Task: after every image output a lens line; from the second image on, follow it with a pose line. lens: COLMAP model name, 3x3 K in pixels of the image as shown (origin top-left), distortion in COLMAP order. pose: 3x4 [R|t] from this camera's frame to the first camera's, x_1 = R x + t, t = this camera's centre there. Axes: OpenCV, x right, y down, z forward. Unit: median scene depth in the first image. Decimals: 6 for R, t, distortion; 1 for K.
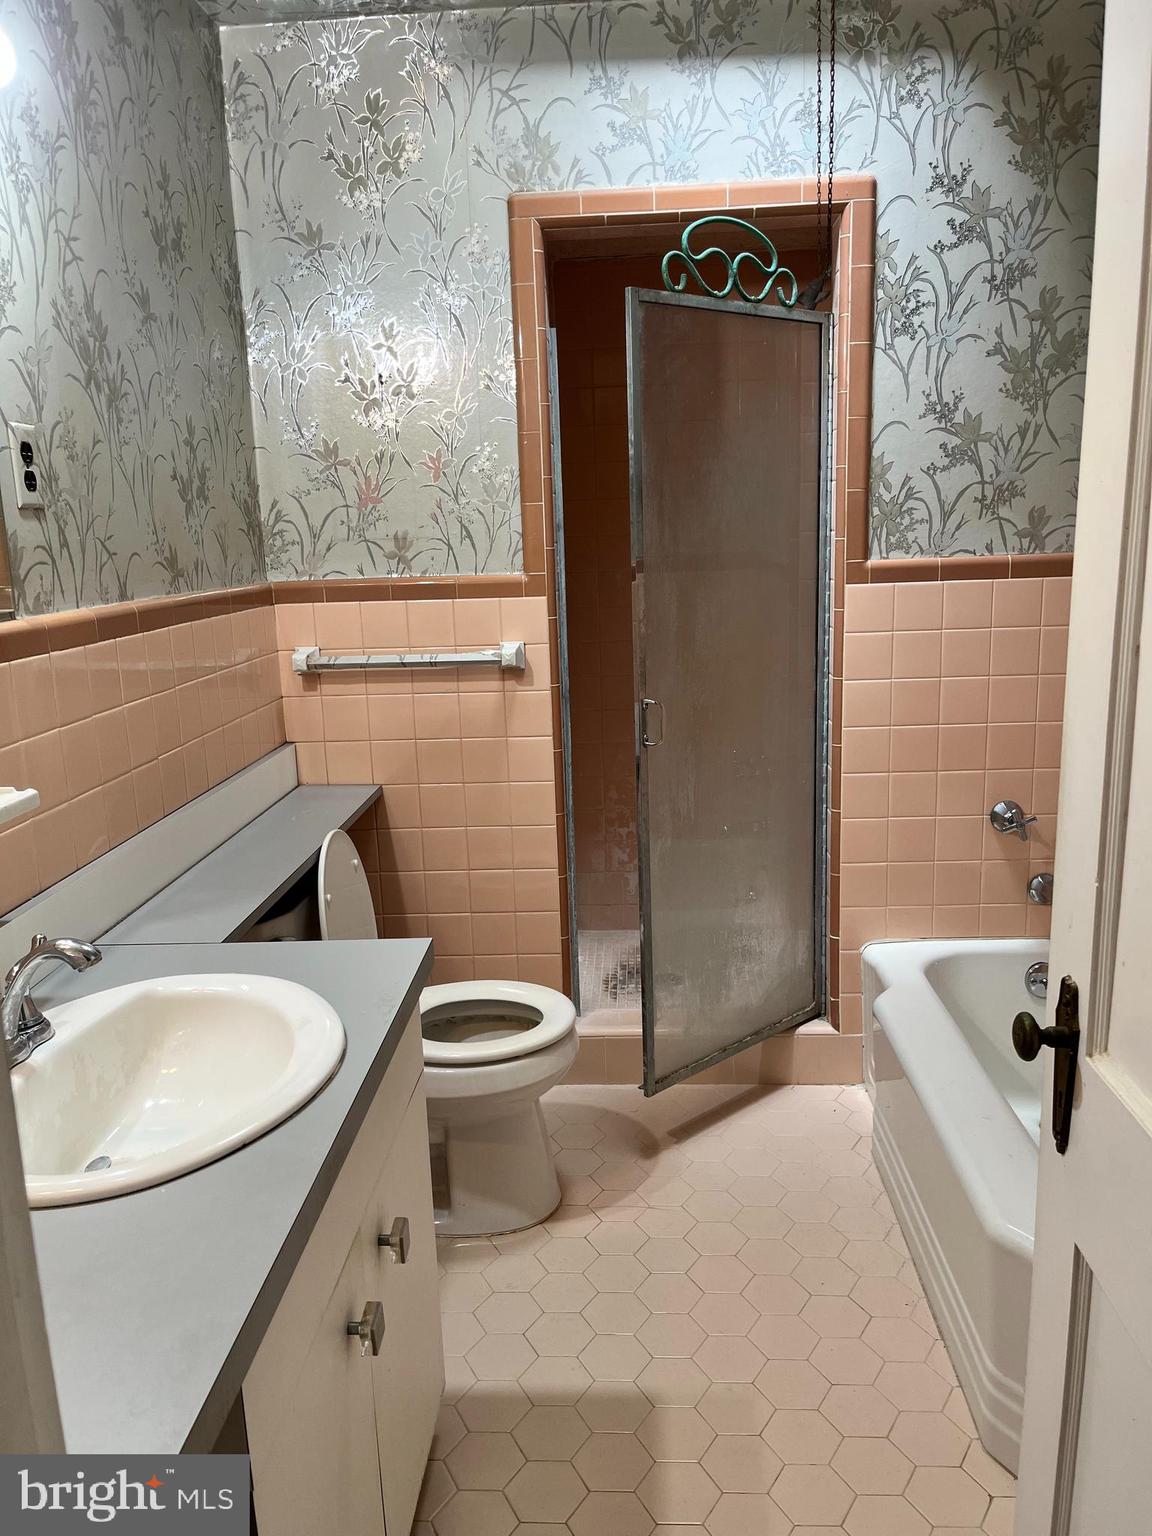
lens RADIAL K [[1159.7, 0, 572.2], [0, 1159.7, 774.5], [0, 0, 1]] dist [0.050145, -0.066171]
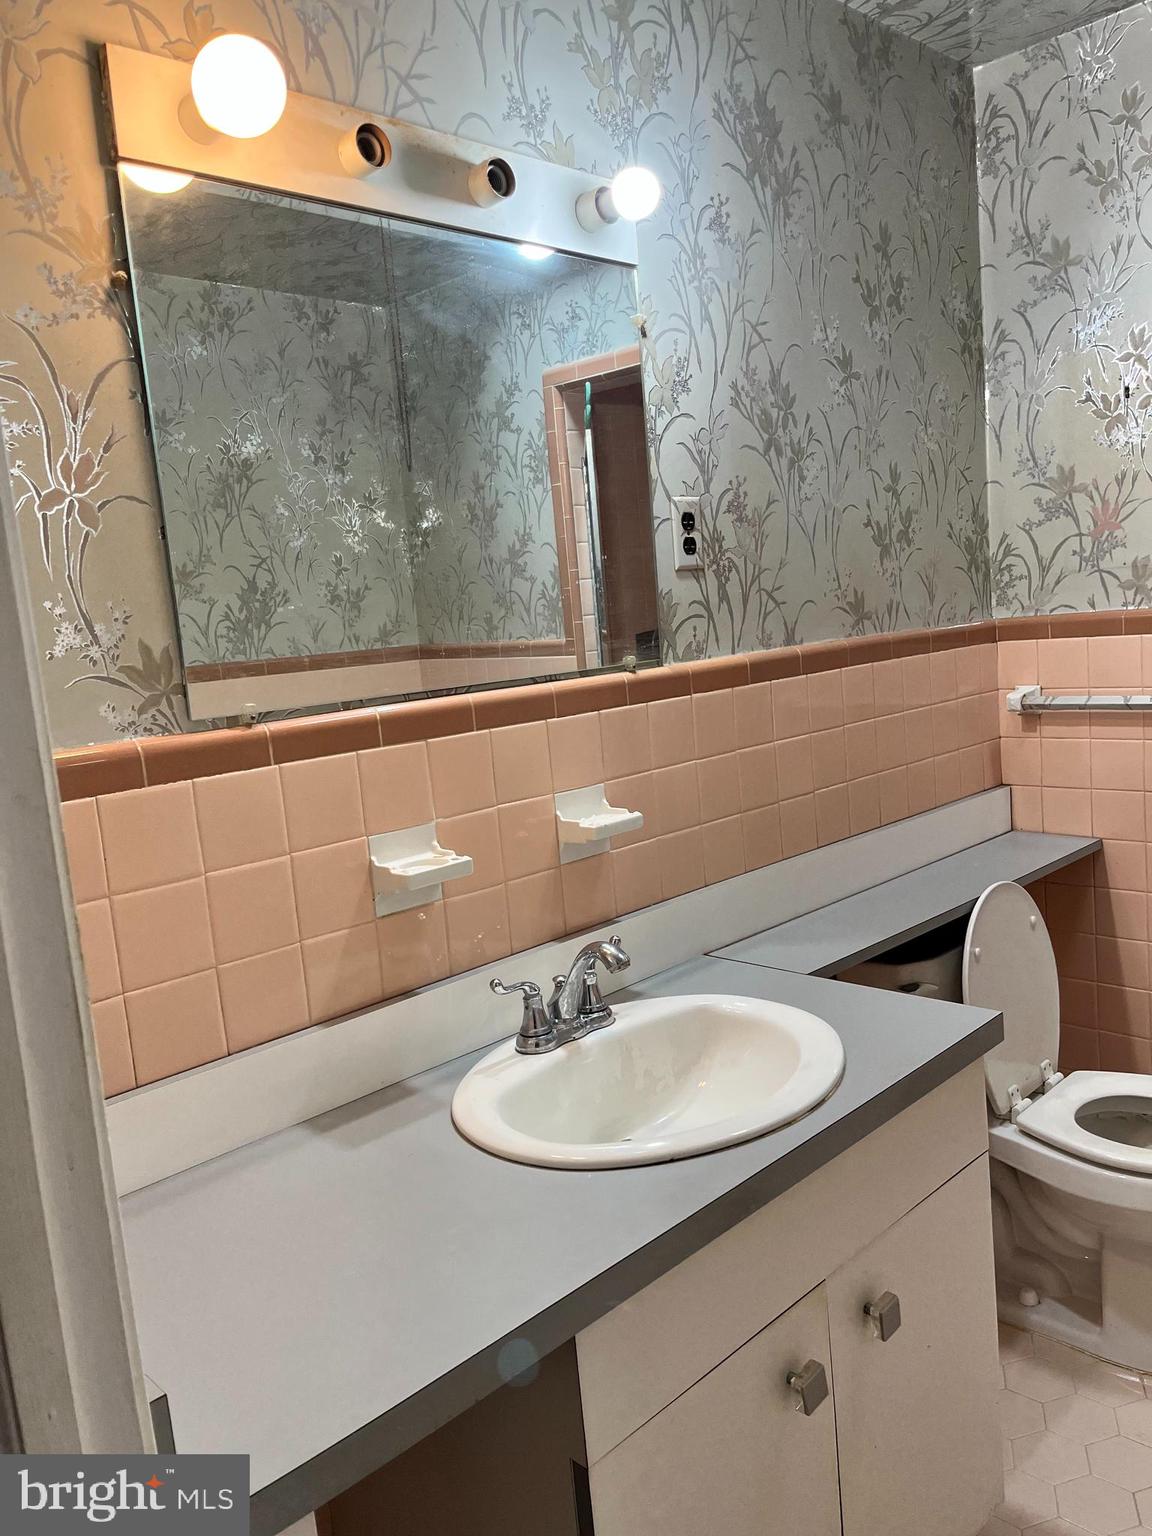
lens RADIAL K [[1159.7, 0, 564.4], [0, 1159.7, 775.4], [0, 0, 1]] dist [0.050145, -0.066171]
pose [[0.740210, 0.064683, -0.669258, 0.161534], [-0.079778, 0.996780, 0.008101, -0.017374], [0.667627, 0.047396, 0.742986, 0.054319]]
